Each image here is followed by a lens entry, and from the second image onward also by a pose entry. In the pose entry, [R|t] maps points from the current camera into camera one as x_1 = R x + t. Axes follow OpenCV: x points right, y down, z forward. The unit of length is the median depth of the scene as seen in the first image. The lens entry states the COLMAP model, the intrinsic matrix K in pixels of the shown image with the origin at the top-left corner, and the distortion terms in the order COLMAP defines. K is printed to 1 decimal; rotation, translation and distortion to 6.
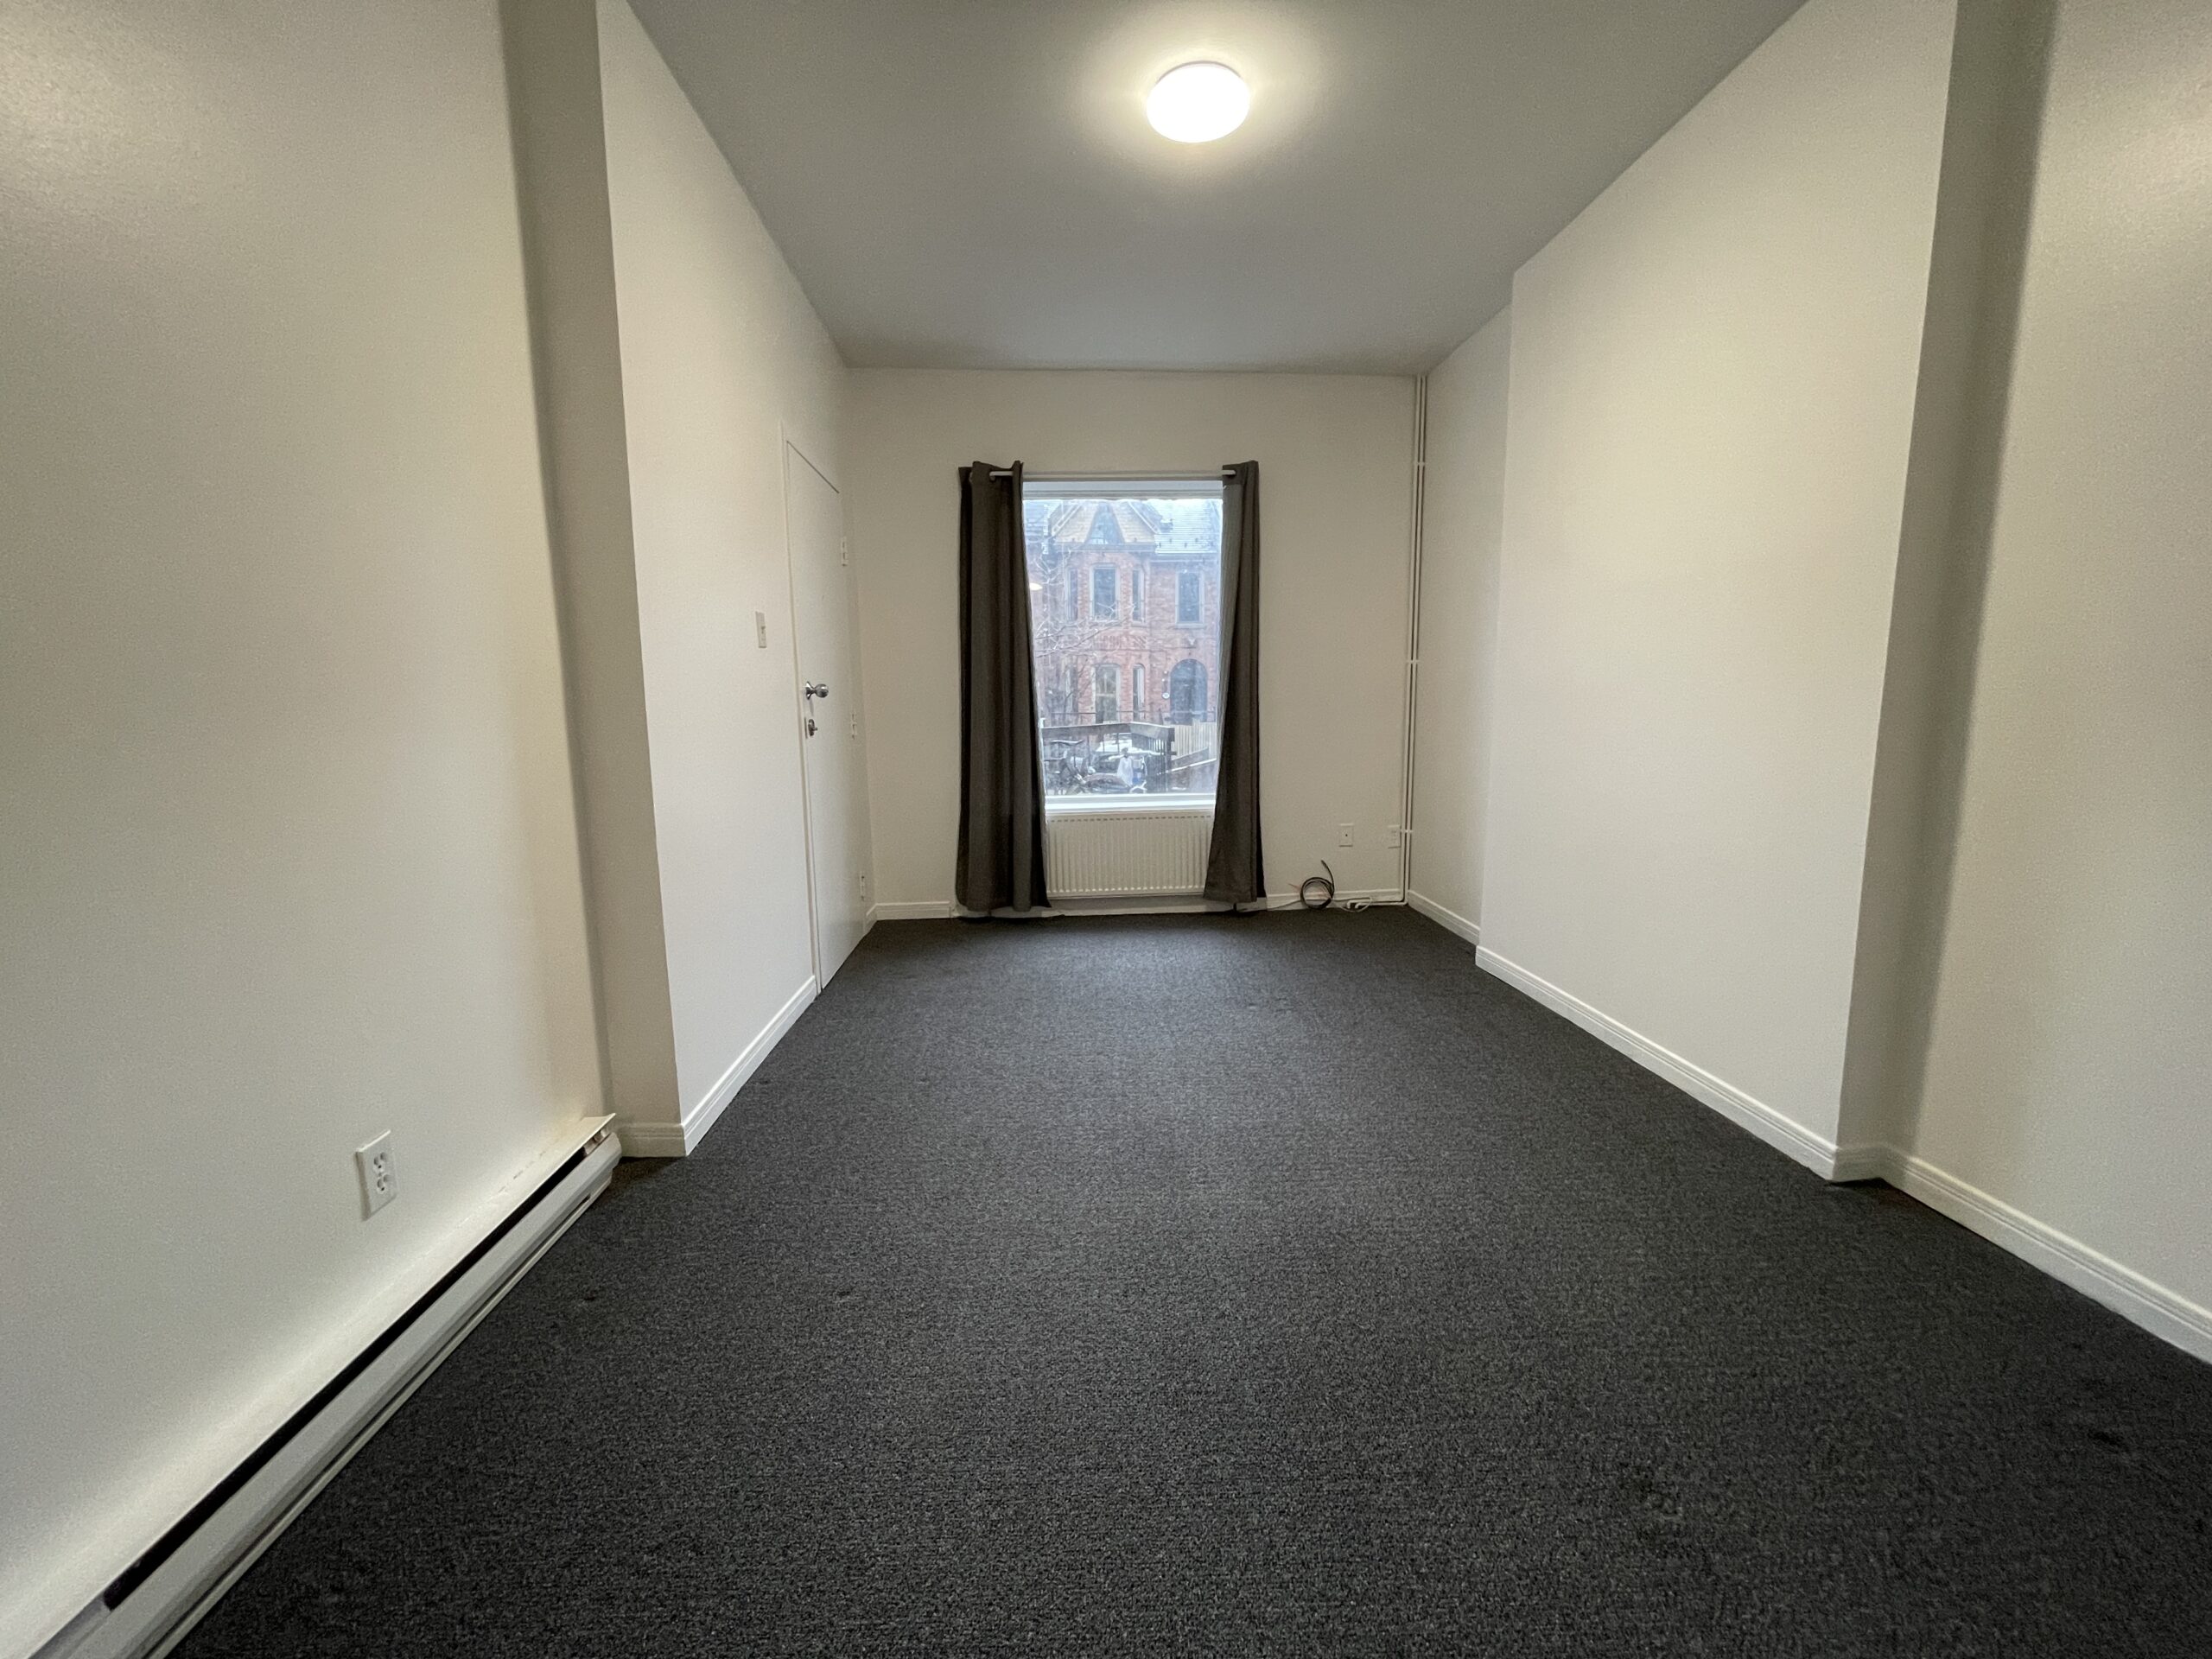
lens RADIAL K [[894.2, 0, 1108.8], [0, 894.2, 825.6], [0, 0, 1]] dist [0.000341, -0.000217]
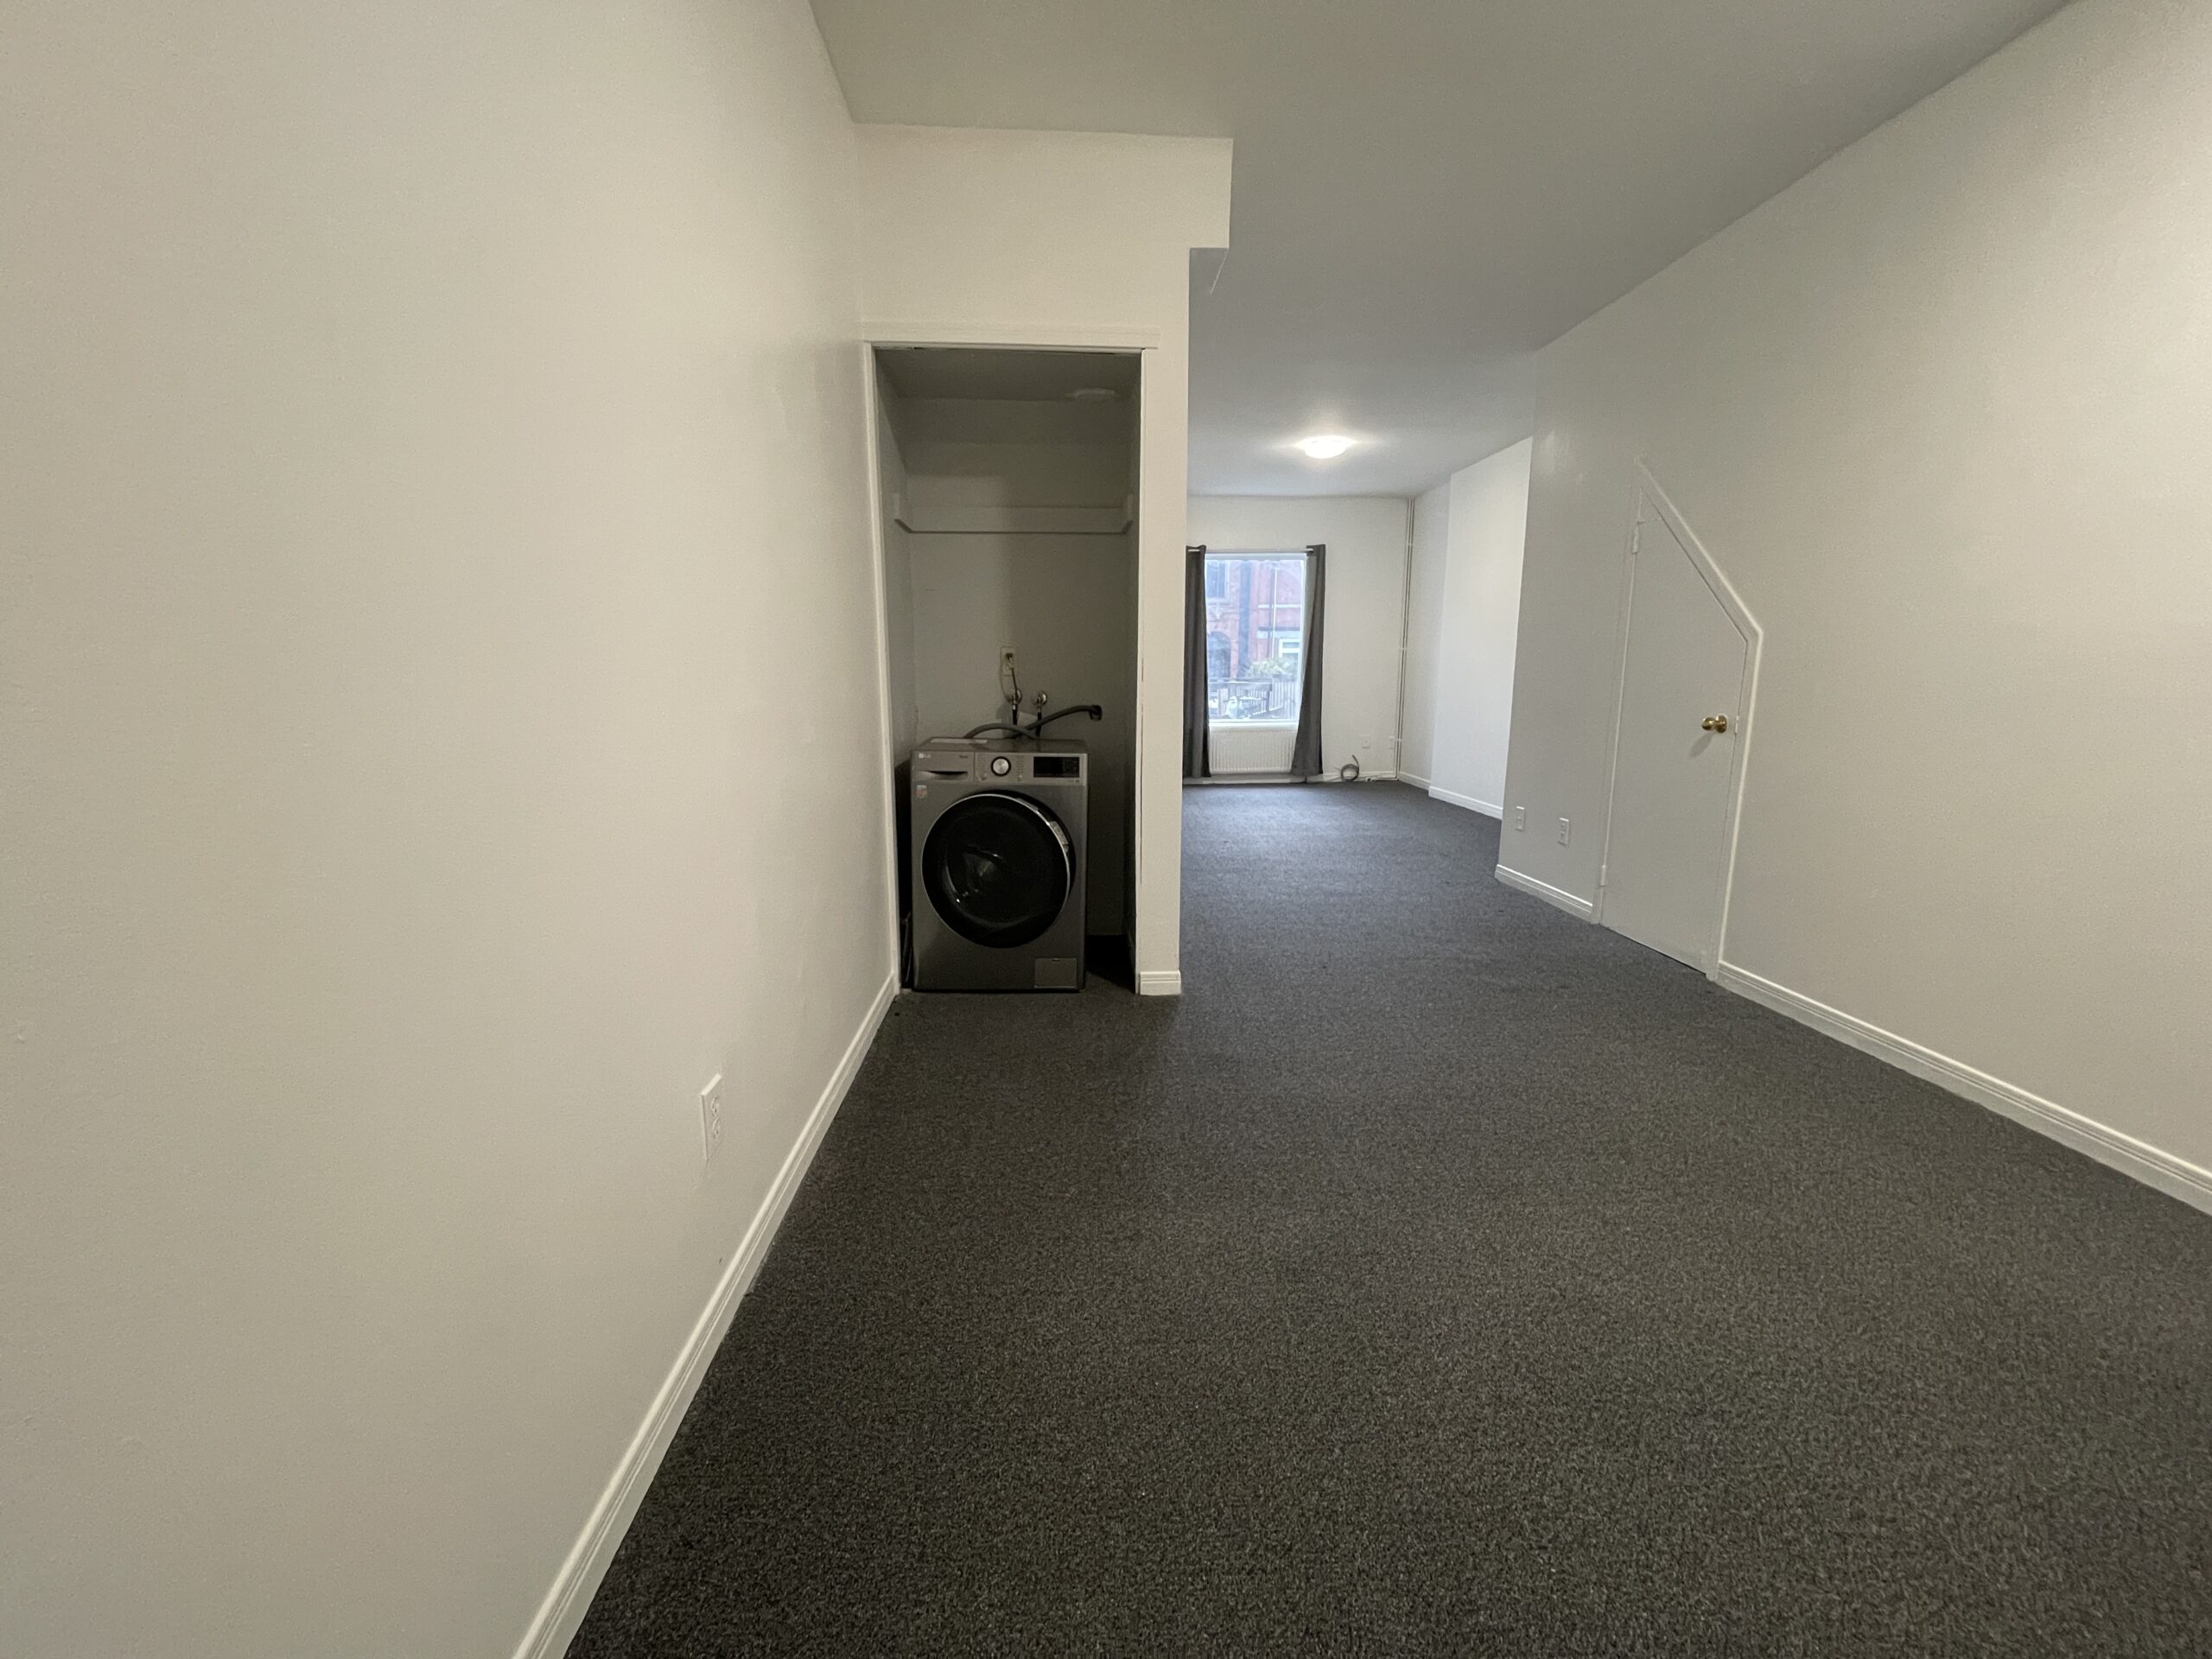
lens RADIAL K [[894.2, 0, 1100.8], [0, 894.2, 831.3], [0, 0, 1]] dist [0.000341, -0.000217]
pose [[0.999974, 0.006832, -0.002485, -0.292700], [-0.006711, 0.998931, 0.045726, 0.119719], [0.002795, -0.045708, 0.998951, -0.906747]]
